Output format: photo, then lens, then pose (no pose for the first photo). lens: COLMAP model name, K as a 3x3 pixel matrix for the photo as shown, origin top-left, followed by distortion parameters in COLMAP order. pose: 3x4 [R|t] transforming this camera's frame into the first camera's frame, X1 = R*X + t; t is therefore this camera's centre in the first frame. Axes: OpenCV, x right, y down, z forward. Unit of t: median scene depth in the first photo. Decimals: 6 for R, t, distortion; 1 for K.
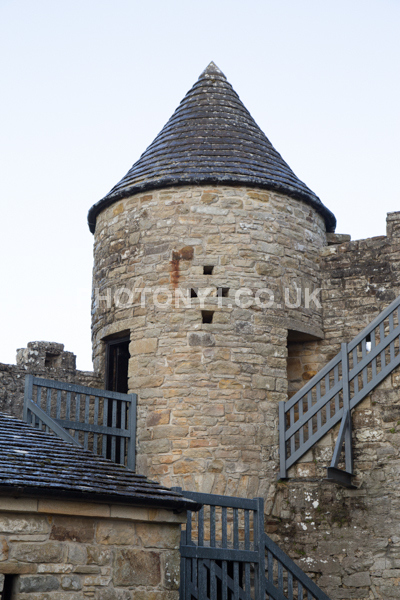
lens RADIAL K [[1148.9, 0, 199.5], [0, 1148.9, 299.5], [0, 0, 1]] dist [0.304876, 0.000000]
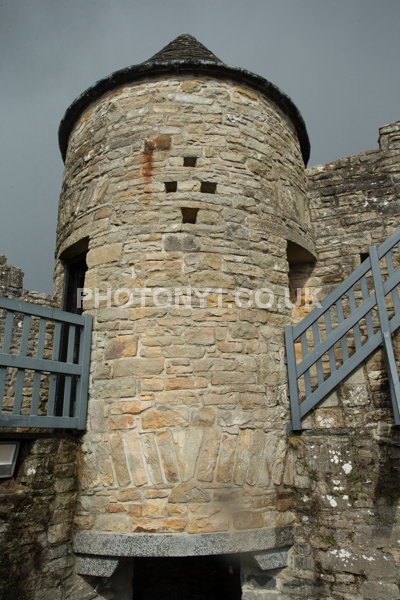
lens RADIAL K [[440.7, 0, 202.7], [0, 440.7, 299.9], [0, 0, 1]] dist [-0.030296, 0.017604]
pose [[0.996296, 0.006037, 0.085775, -0.009034], [-0.002779, 0.999272, -0.038054, 0.081666], [-0.085942, 0.037675, 0.995588, 0.709481]]
